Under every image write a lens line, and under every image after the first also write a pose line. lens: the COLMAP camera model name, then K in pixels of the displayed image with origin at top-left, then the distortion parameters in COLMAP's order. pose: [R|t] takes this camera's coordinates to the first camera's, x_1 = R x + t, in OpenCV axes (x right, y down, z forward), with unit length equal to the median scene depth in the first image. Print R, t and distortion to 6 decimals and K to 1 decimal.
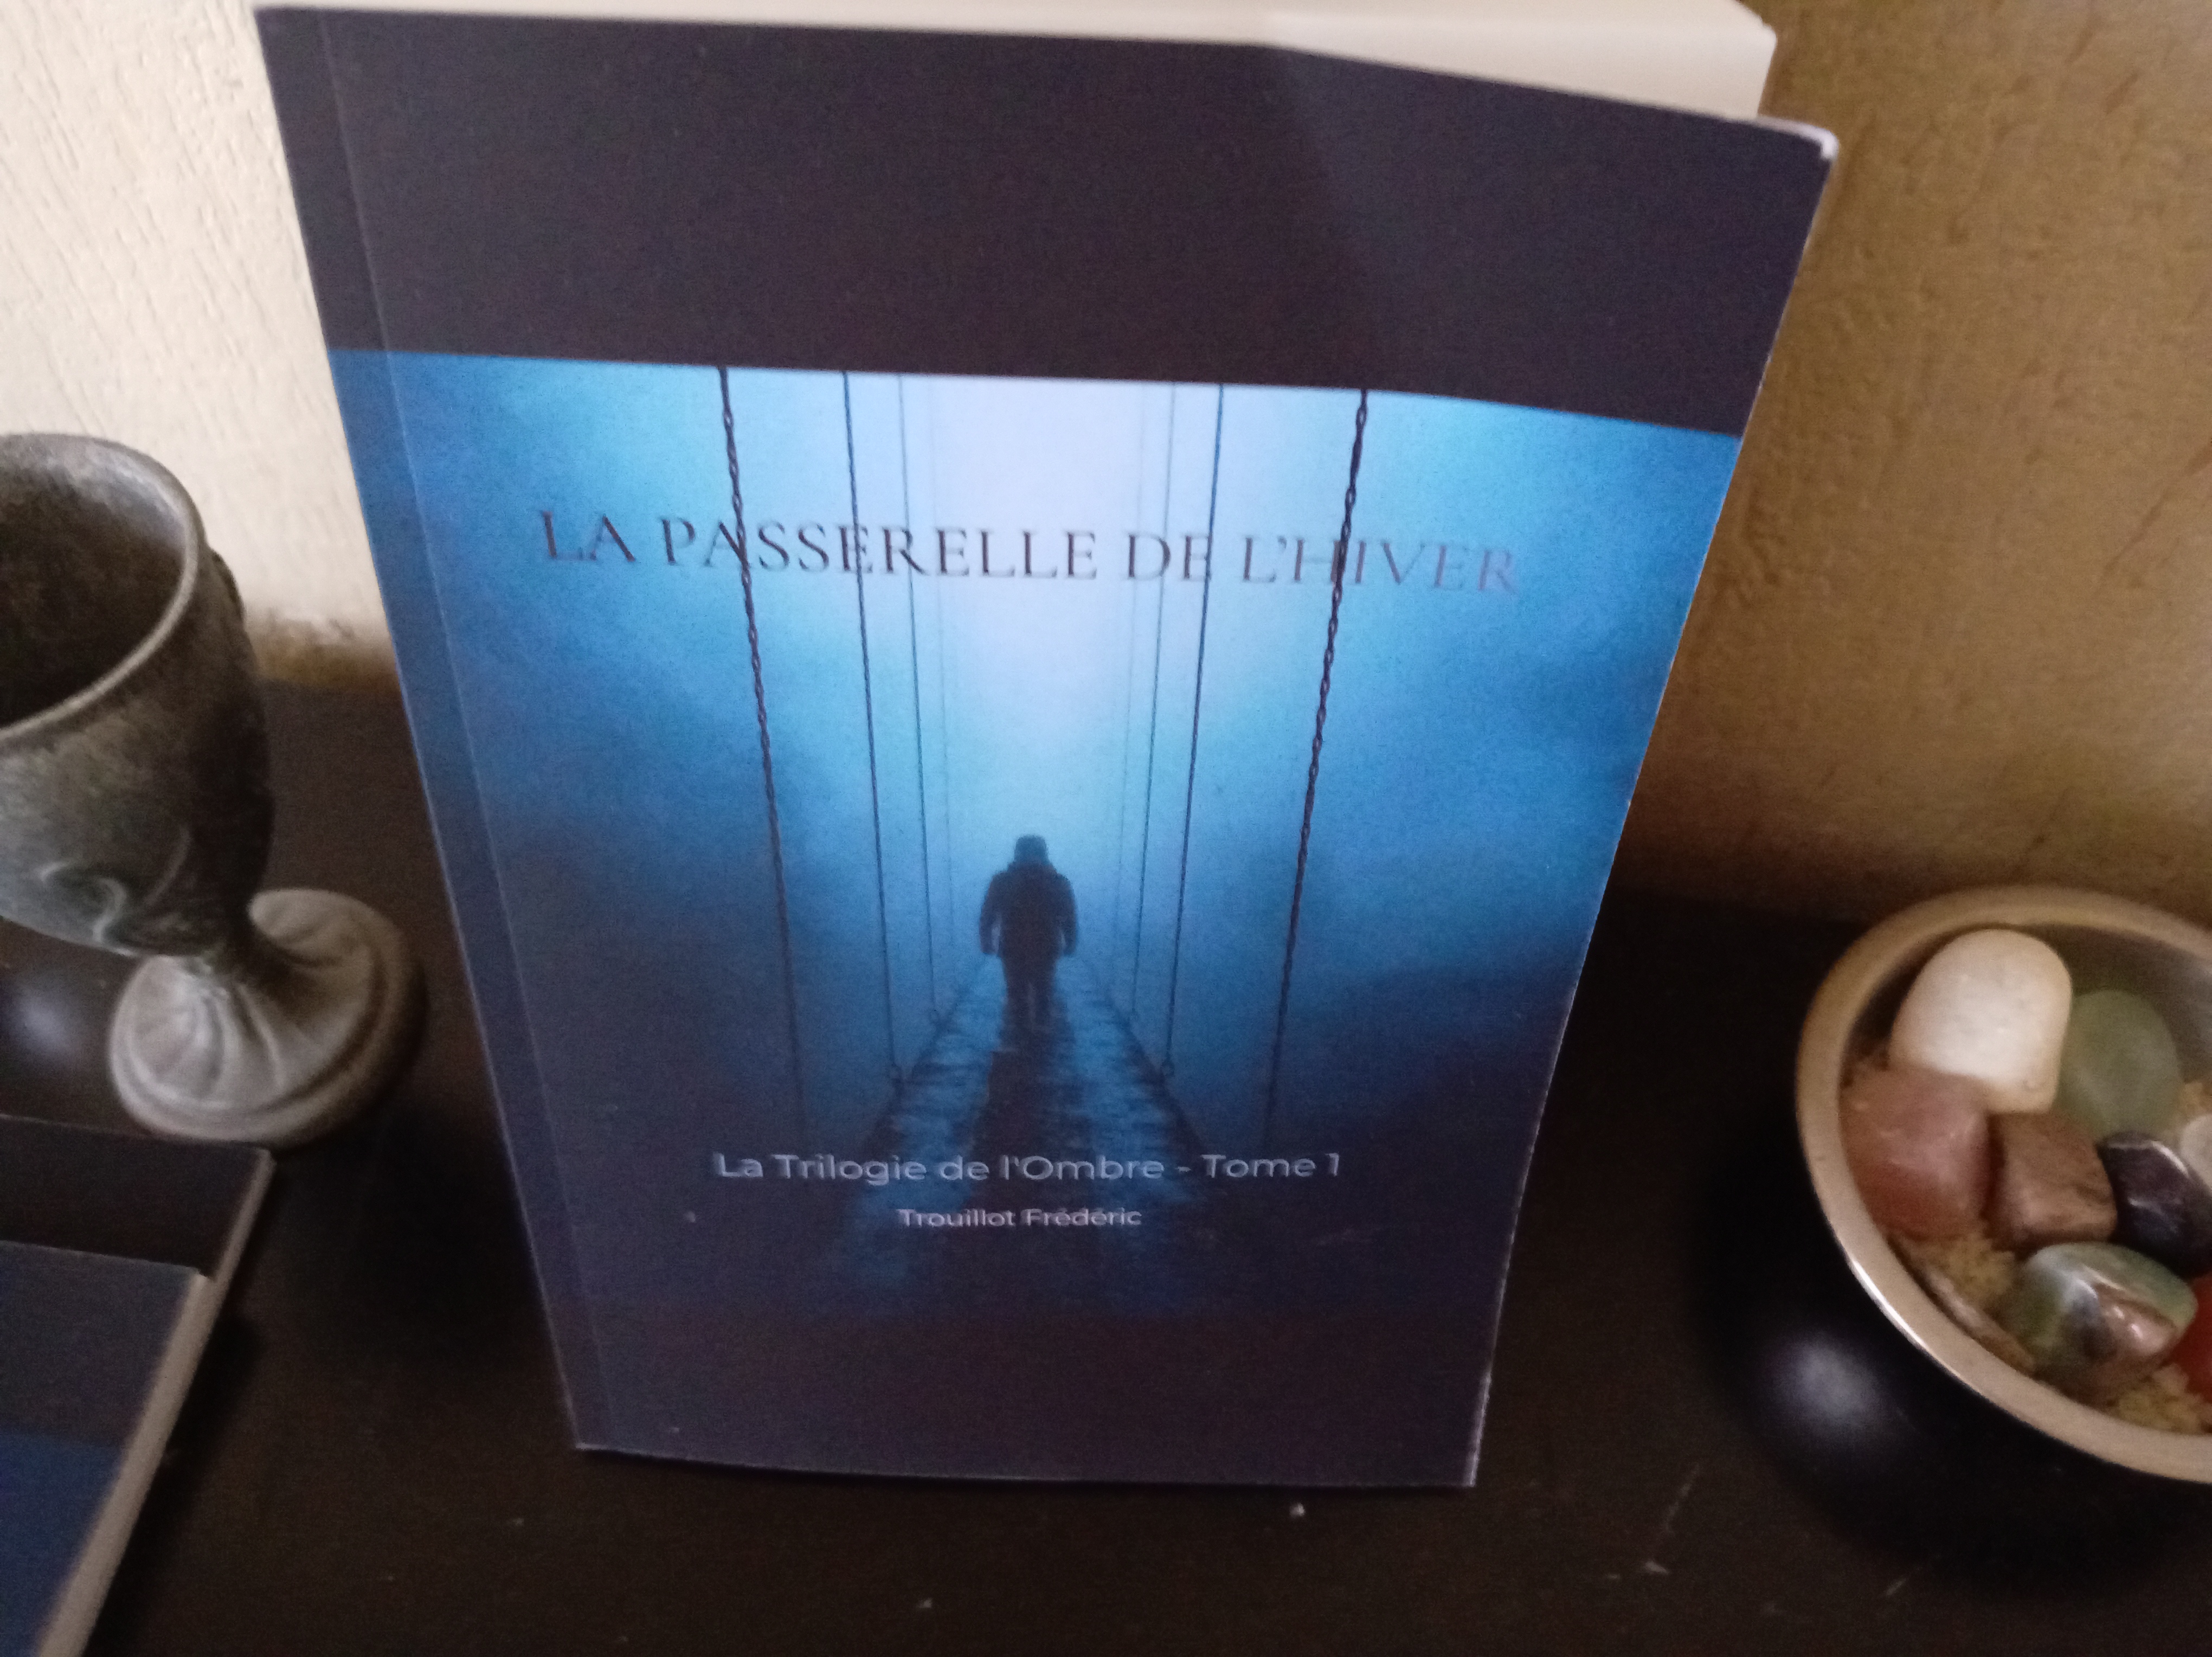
lens RADIAL K [[1763.8, 0, 1037.4], [0, 1763.8, 816.2], [0, 0, 1]] dist [-0.002929, -0.004505]
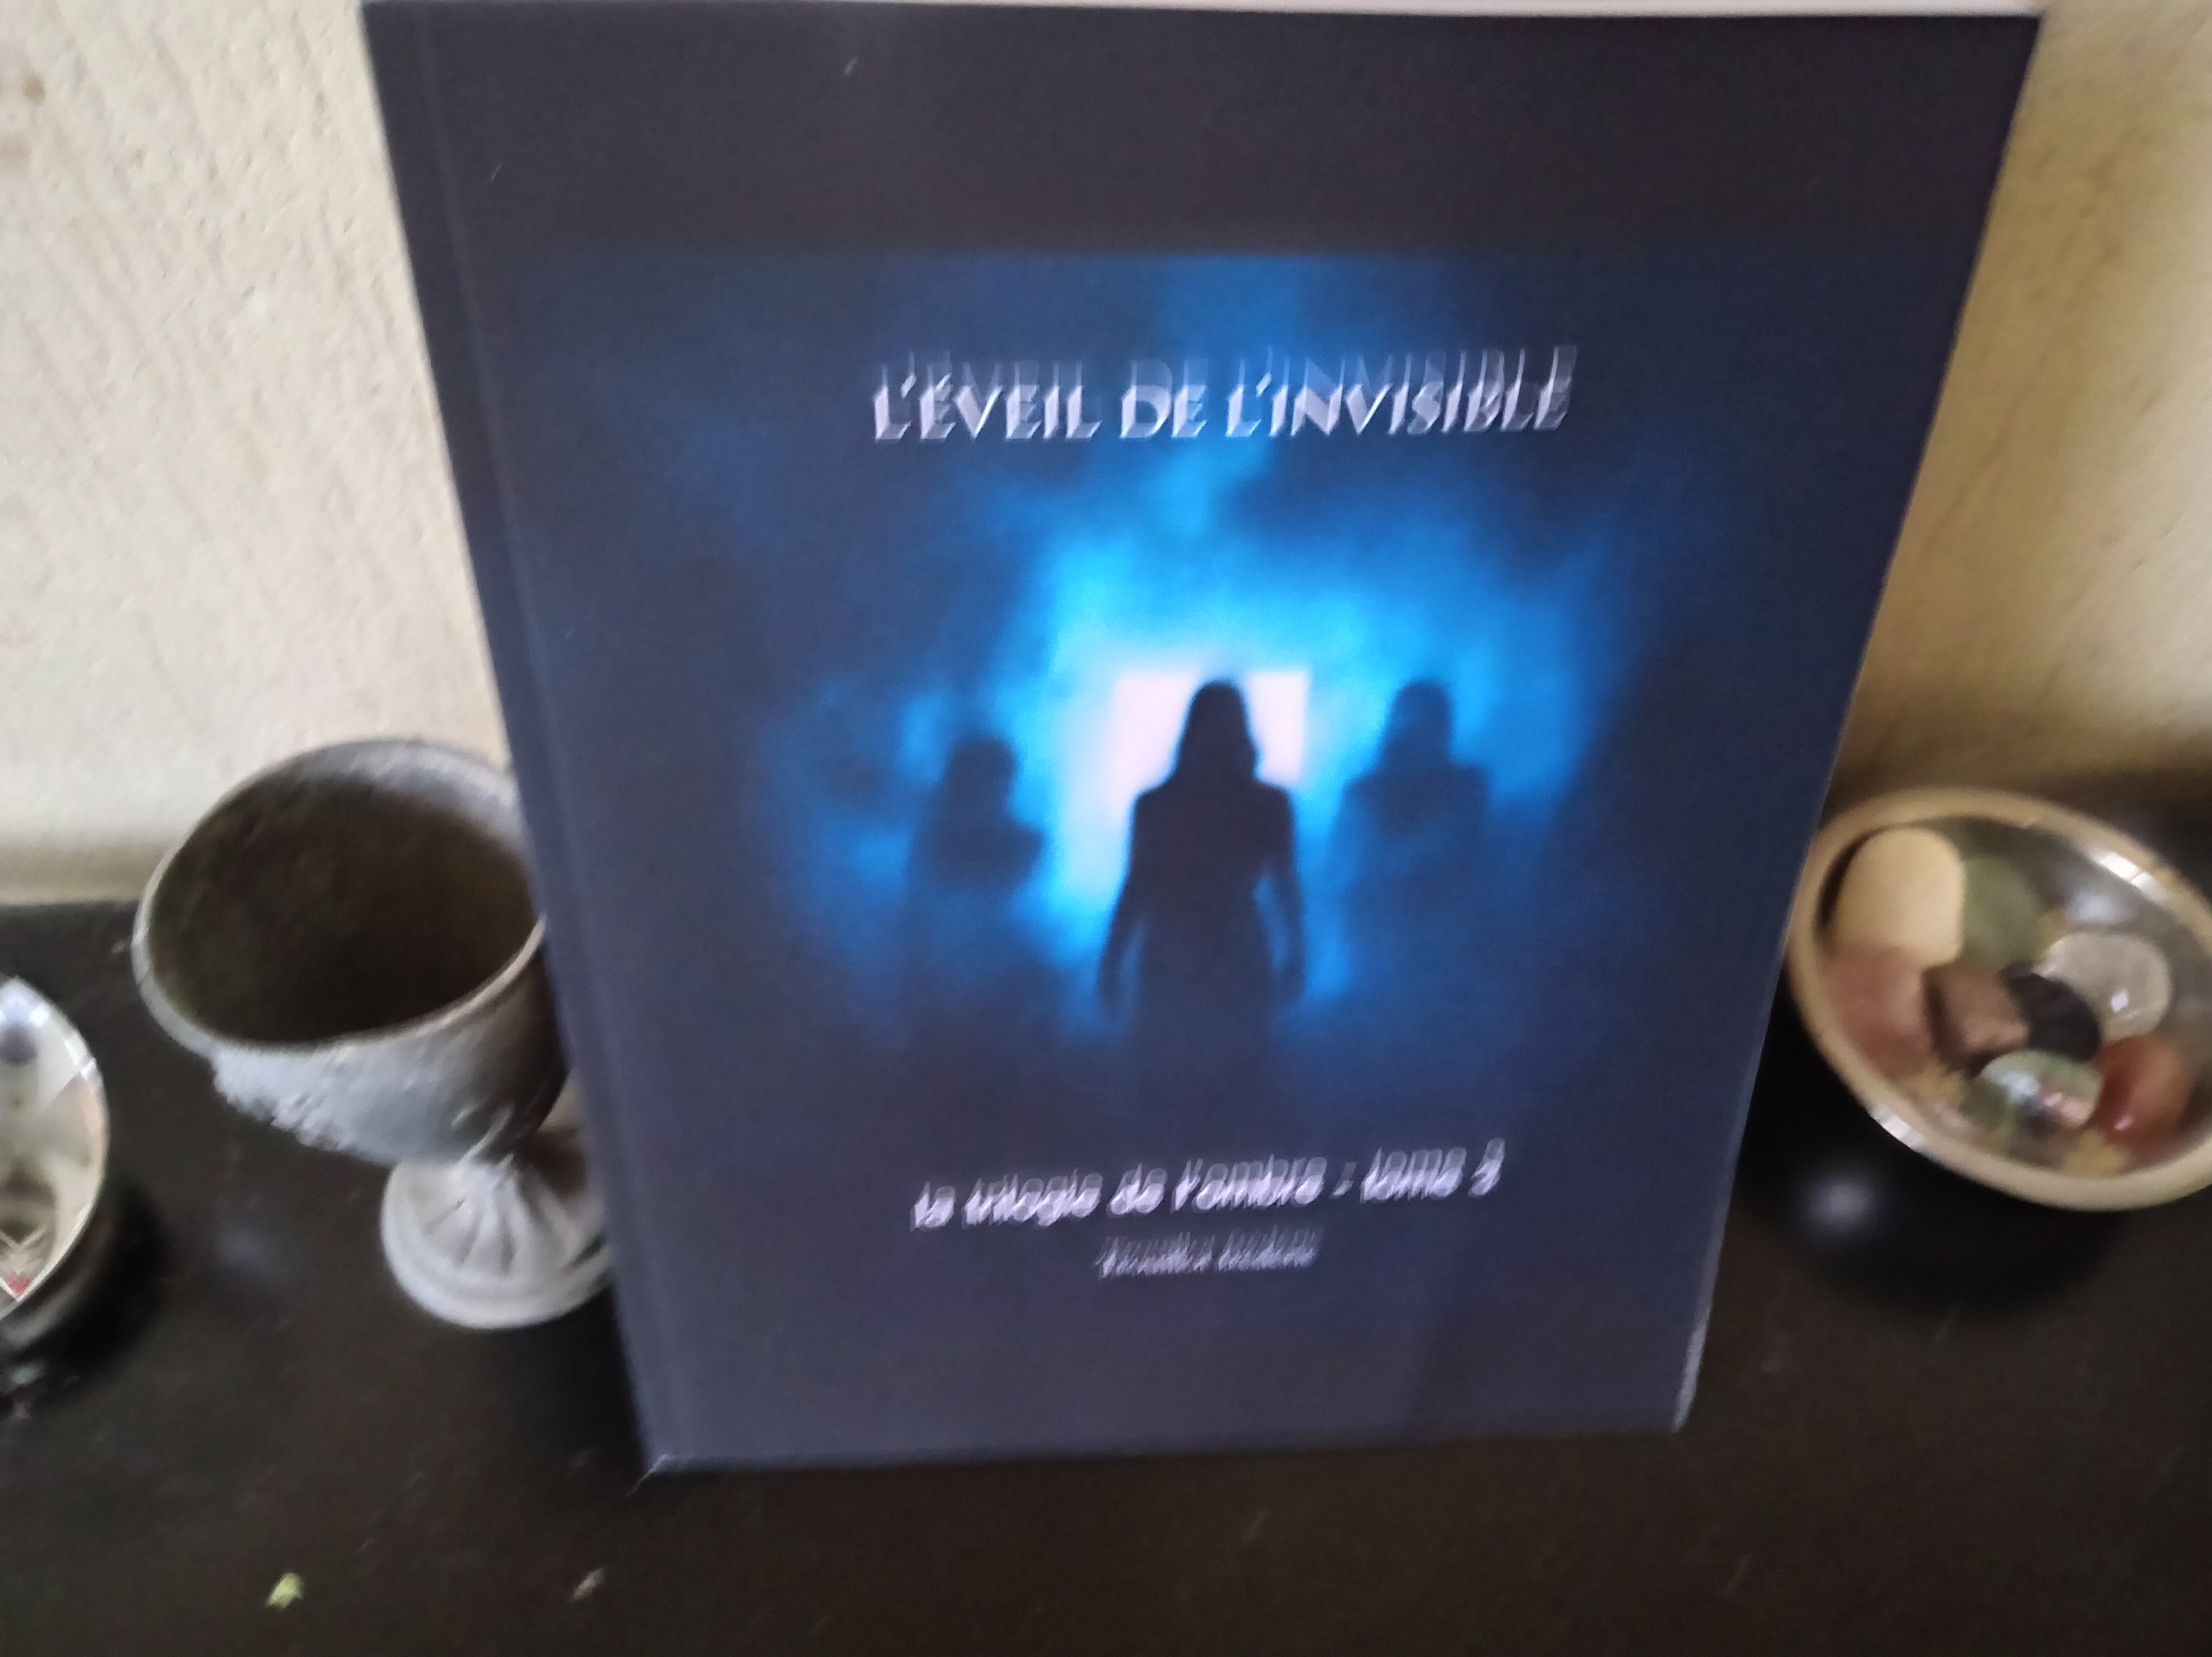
lens RADIAL K [[1777.5, 0, 1001.9], [0, 1777.5, 835.4], [0, 0, 1]] dist [0.000473, -0.003584]
pose [[0.968485, -0.193761, 0.156505, -0.318397], [0.189130, 0.980961, 0.044104, -0.118692], [-0.162071, -0.013114, 0.986692, -0.195453]]
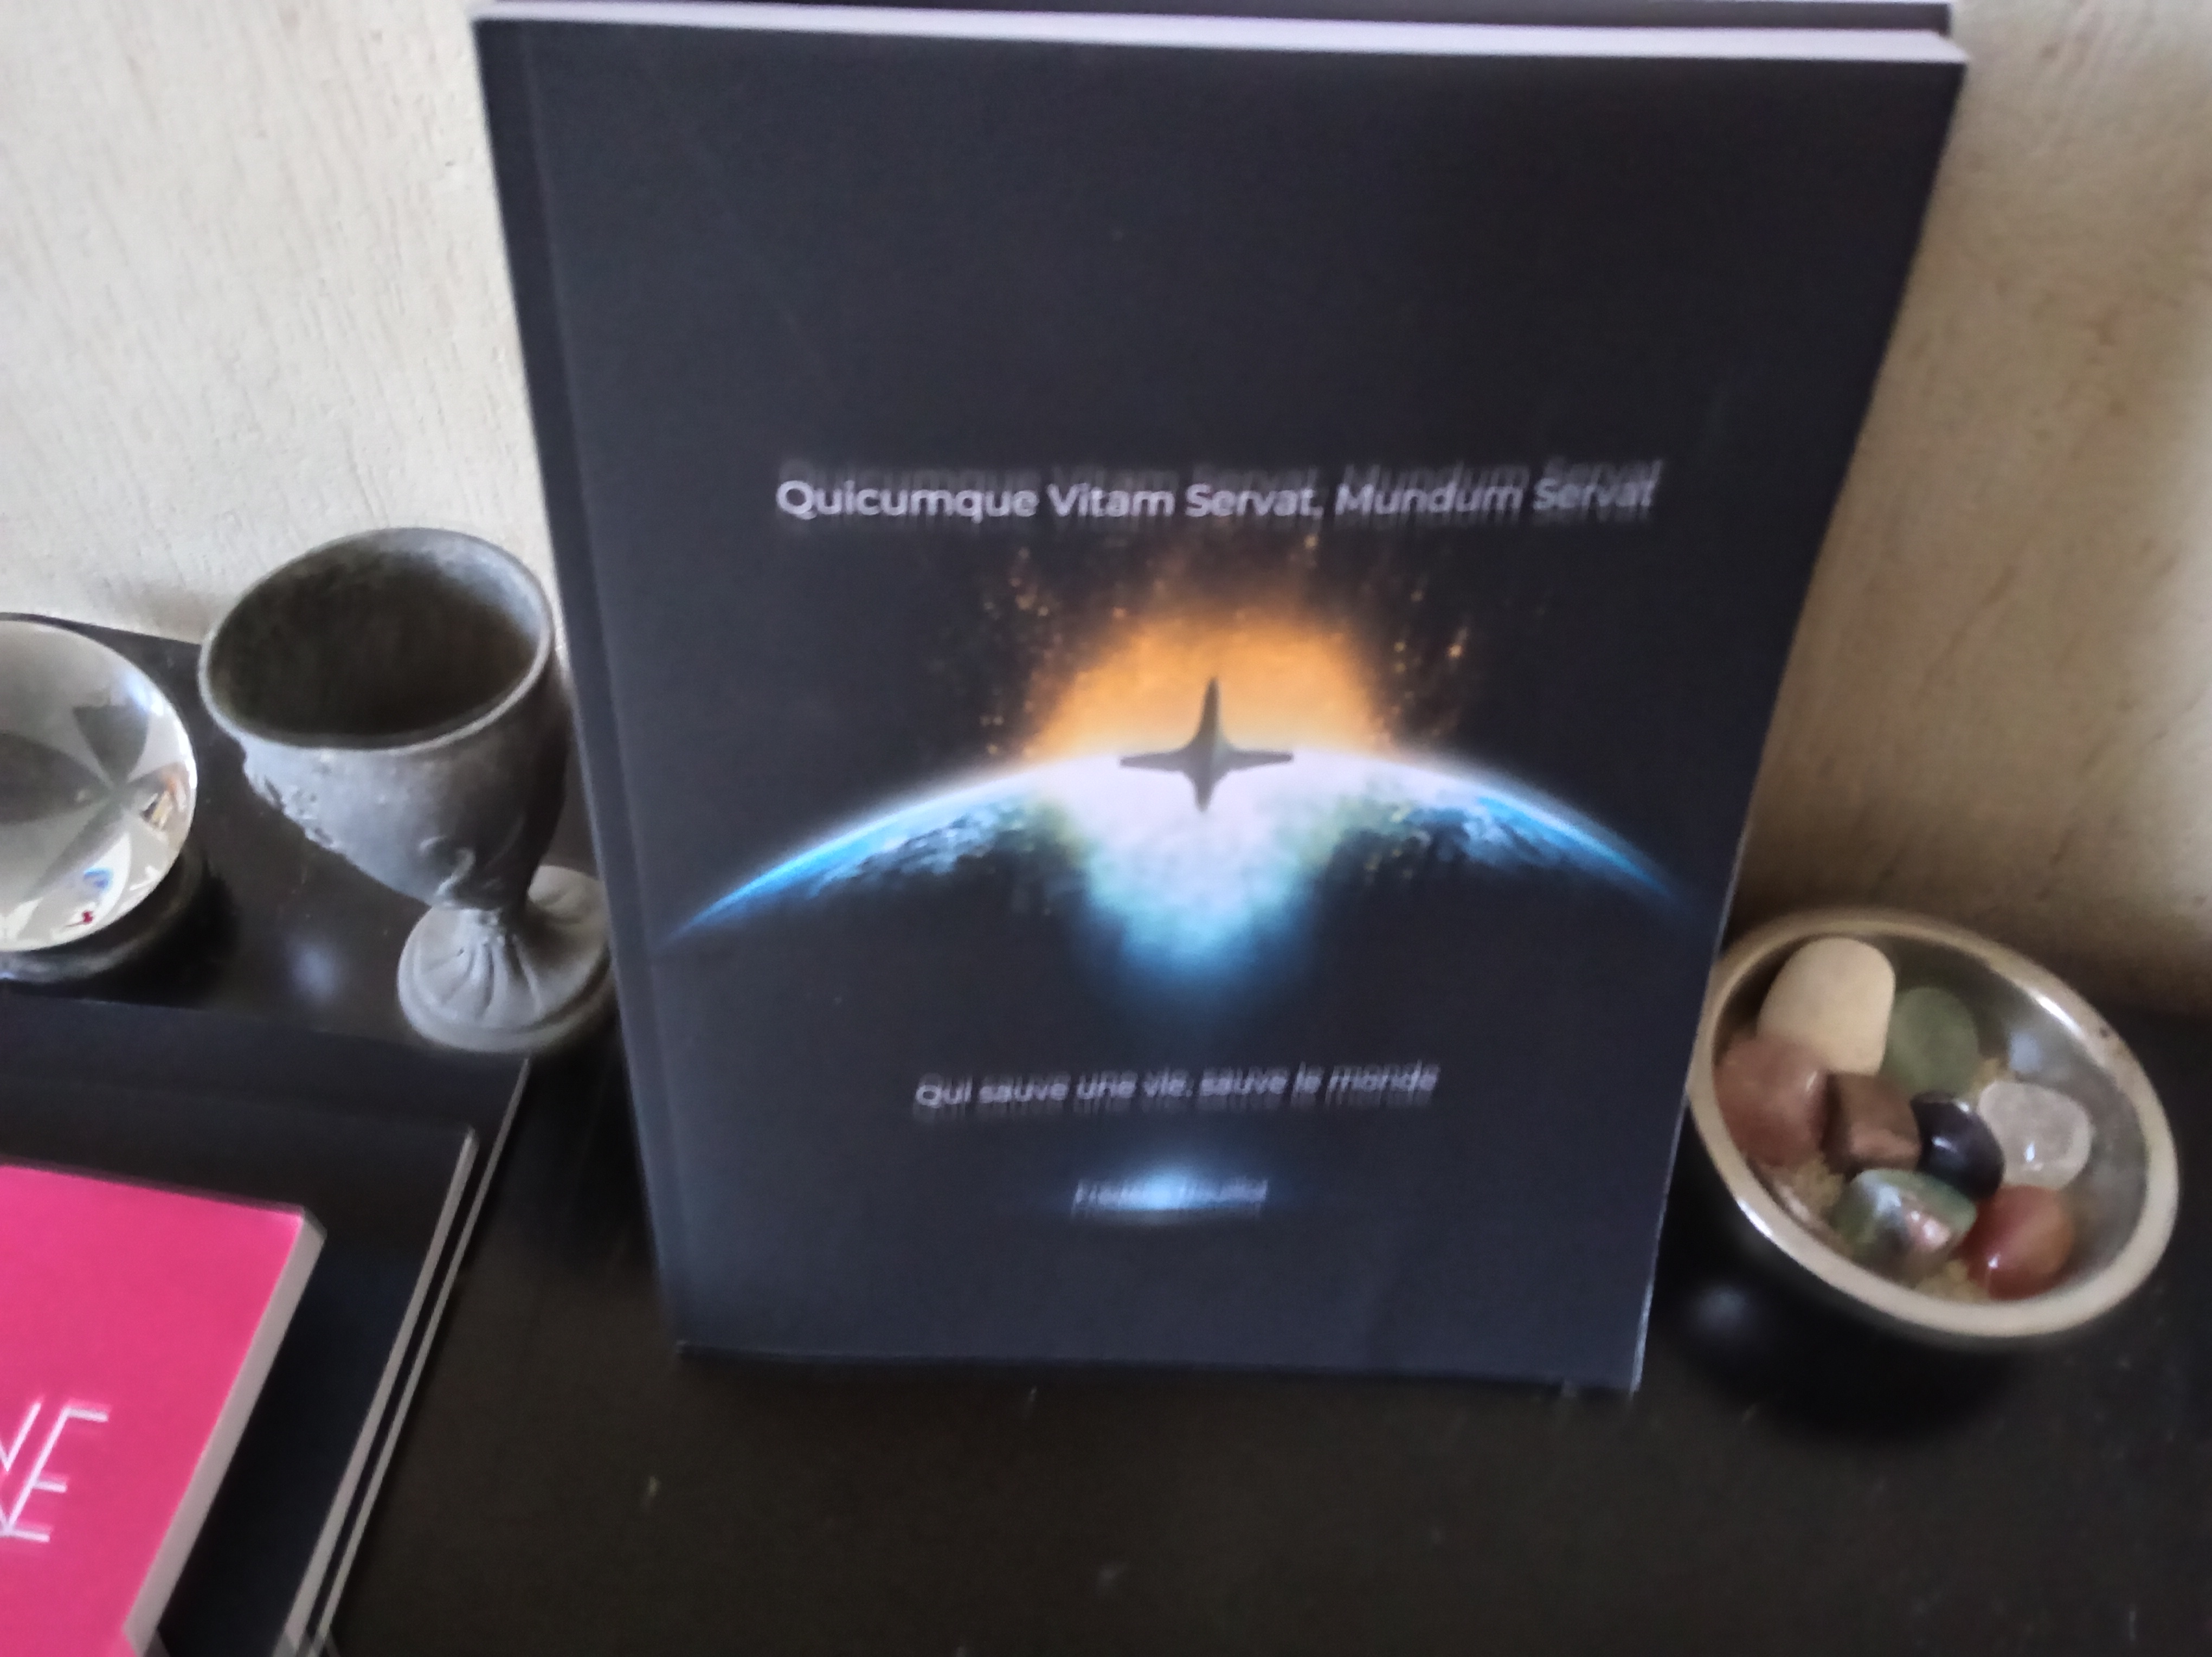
lens RADIAL K [[1719.9, 0, 1000.6], [0, 1719.9, 786.0], [0, 0, 1]] dist [0.059362, -0.071574]
pose [[0.999491, 0.031385, -0.005802, -0.087918], [-0.031514, 0.999226, -0.023523, 0.003212], [0.005060, 0.023694, 0.999706, -0.331013]]
